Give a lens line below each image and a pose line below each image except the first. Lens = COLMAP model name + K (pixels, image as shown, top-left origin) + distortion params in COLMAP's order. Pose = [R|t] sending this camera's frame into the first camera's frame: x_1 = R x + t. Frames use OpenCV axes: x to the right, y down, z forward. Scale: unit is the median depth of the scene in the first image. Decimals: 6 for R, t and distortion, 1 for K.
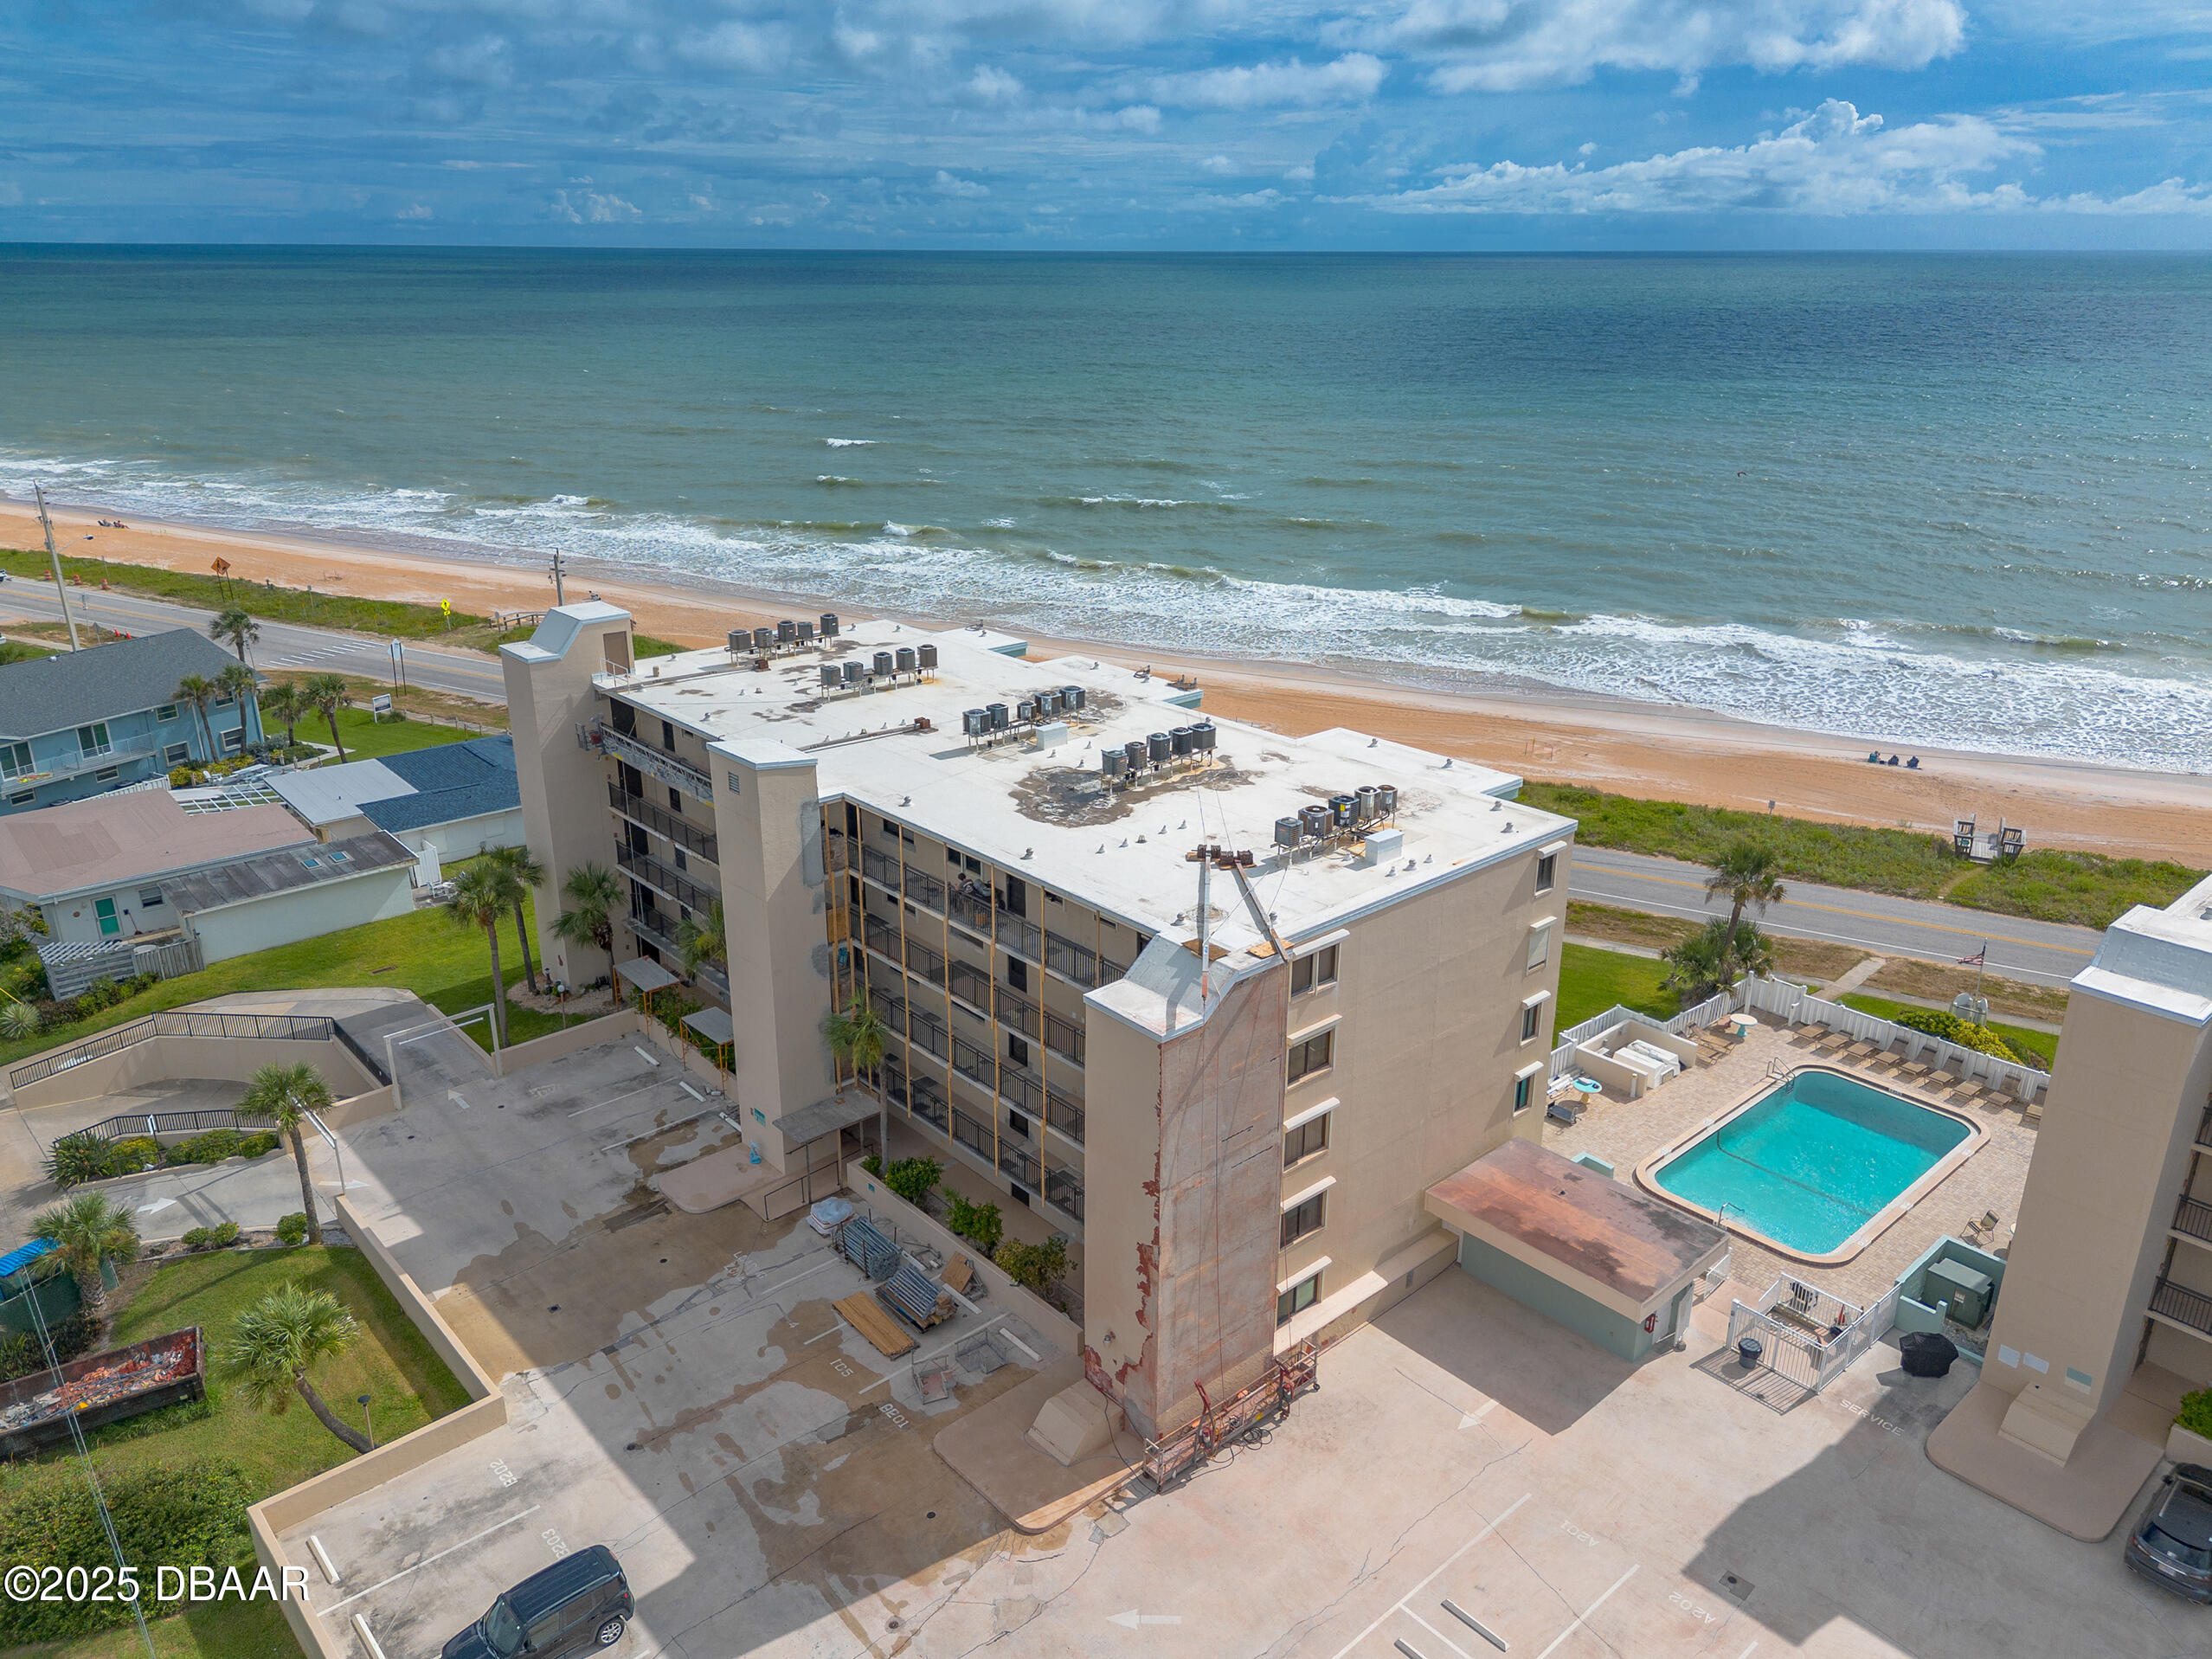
lens RADIAL K [[1556.8, 0, 1096.6], [0, 1556.8, 824.3], [0, 0, 1]] dist [0.081150, -0.079519]
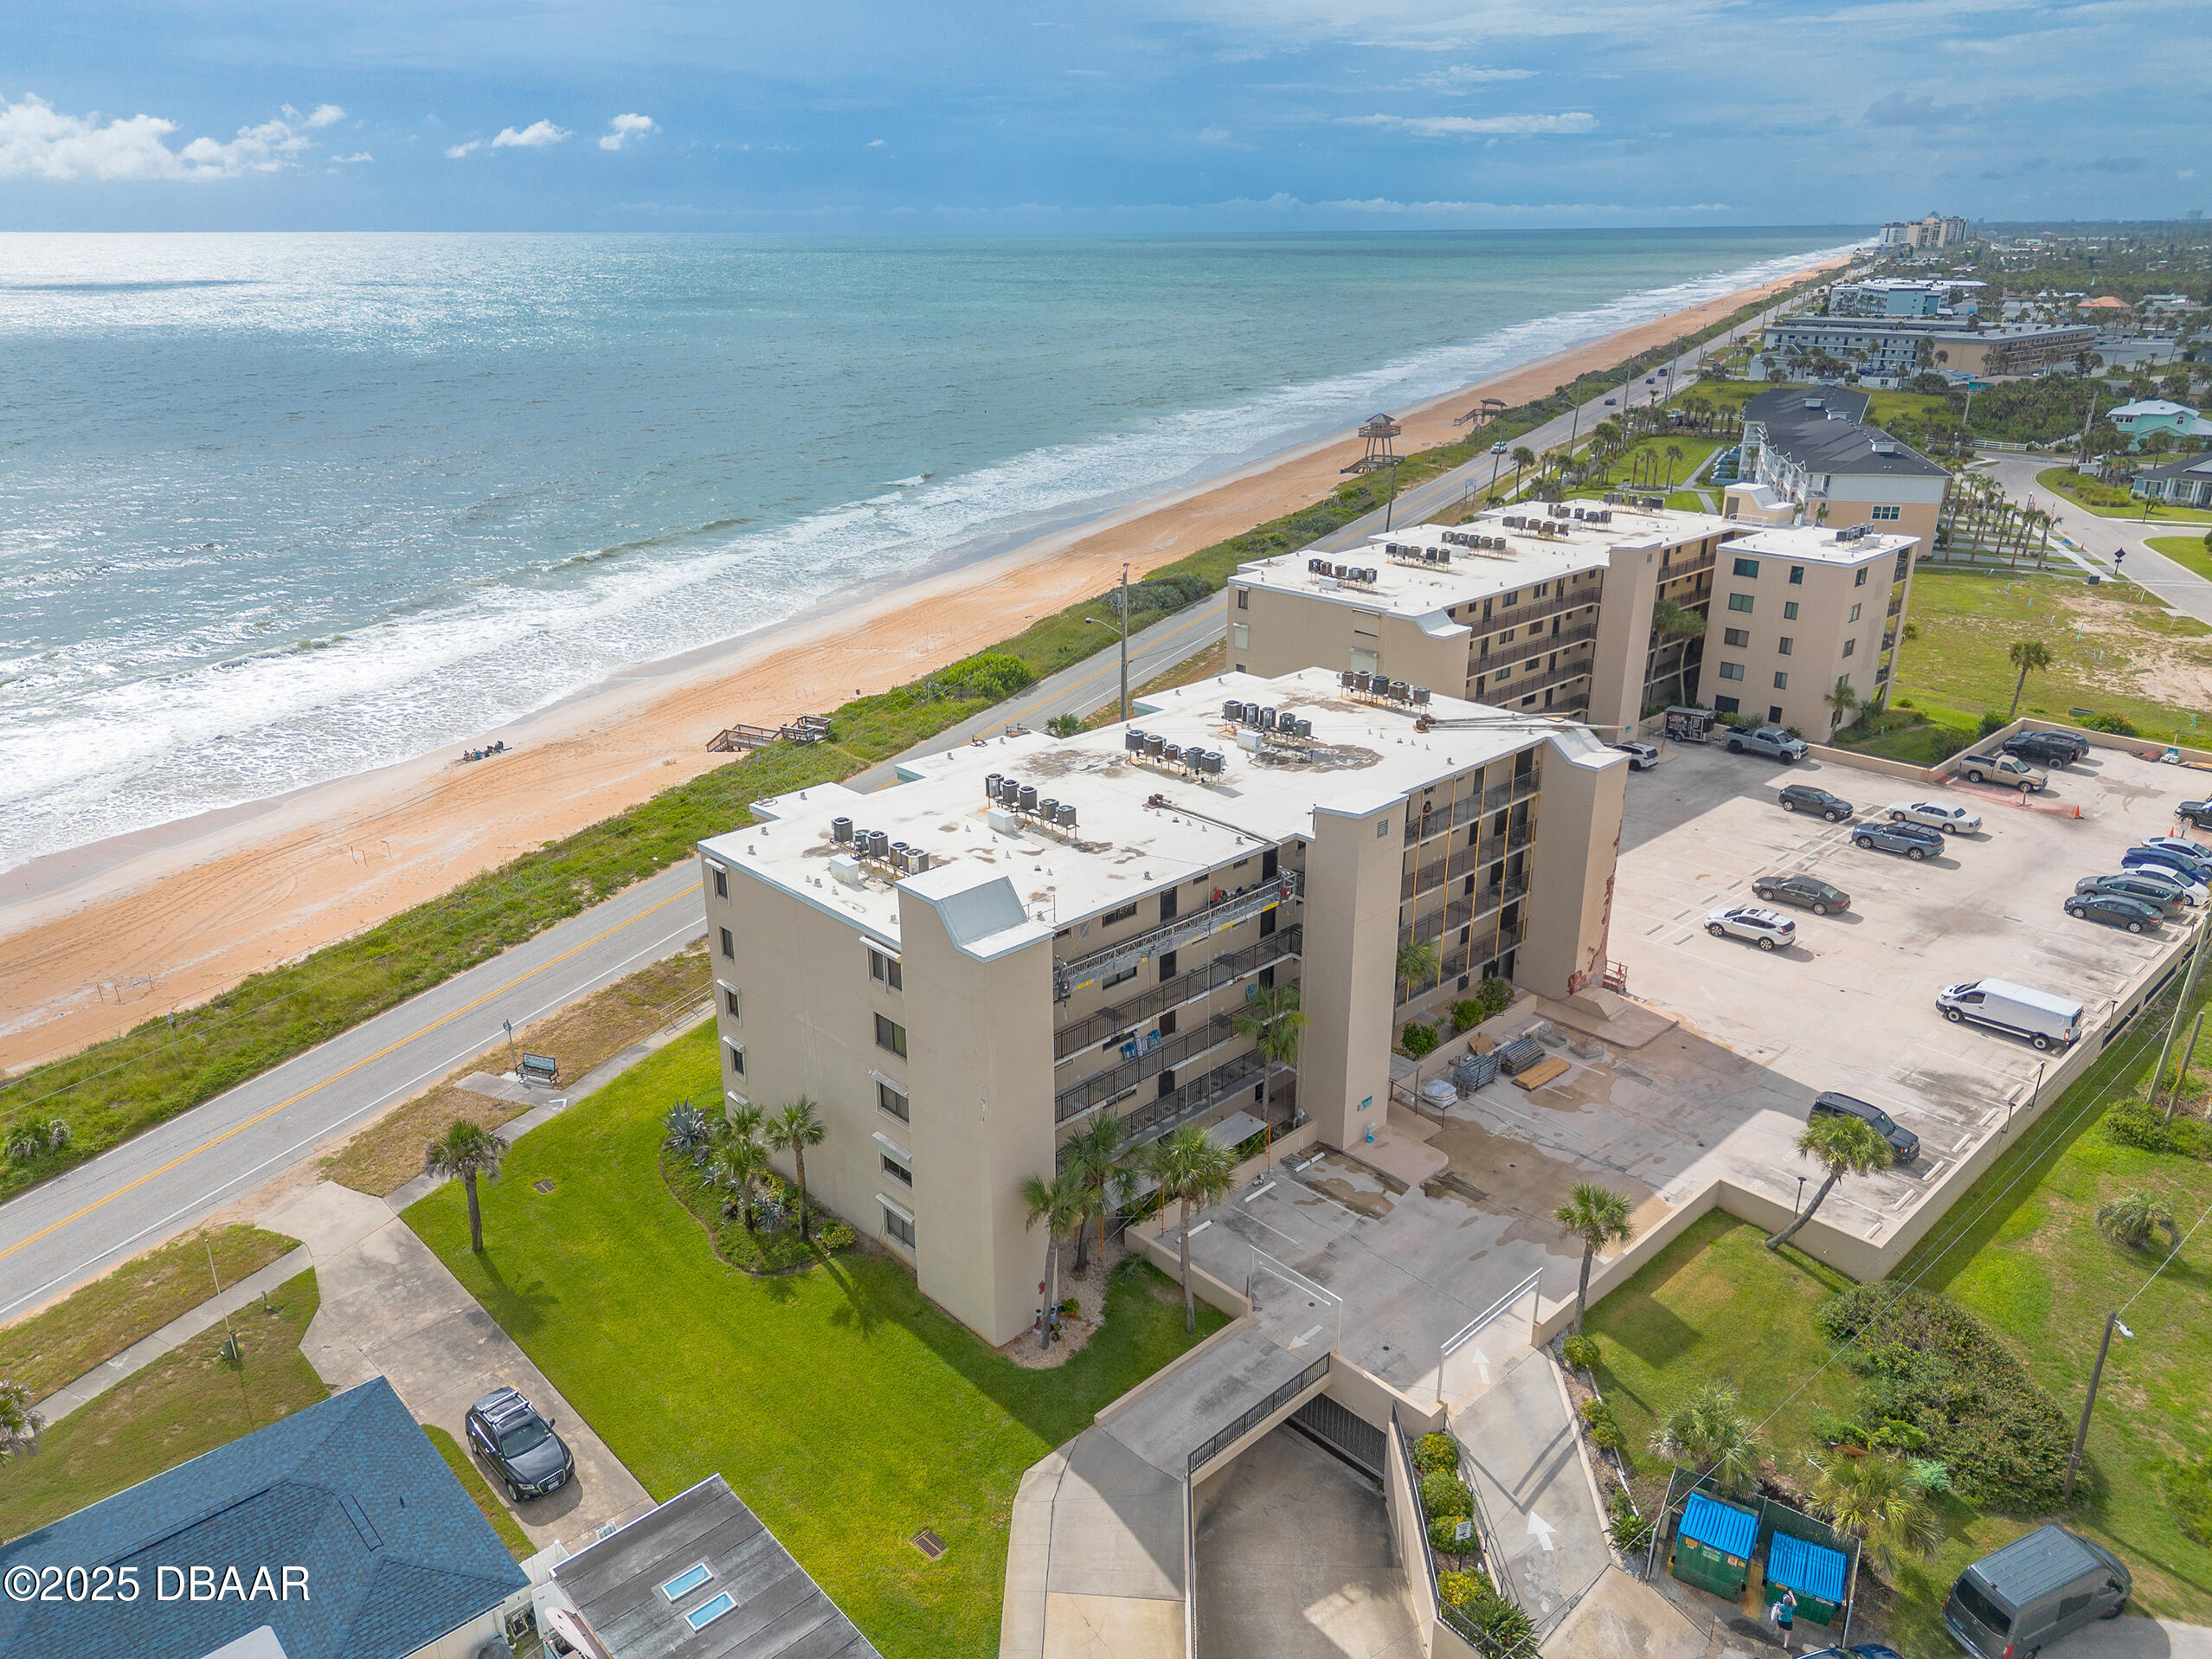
lens RADIAL K [[1558.1, 0, 1096.0], [0, 1558.1, 835.4], [0, 0, 1]] dist [0.072612, -0.074236]
pose [[-0.025381, -0.363214, 0.931360, -1.293714], [0.349861, 0.869514, 0.348630, -0.498072], [-0.936458, 0.334695, 0.105005, 1.034762]]
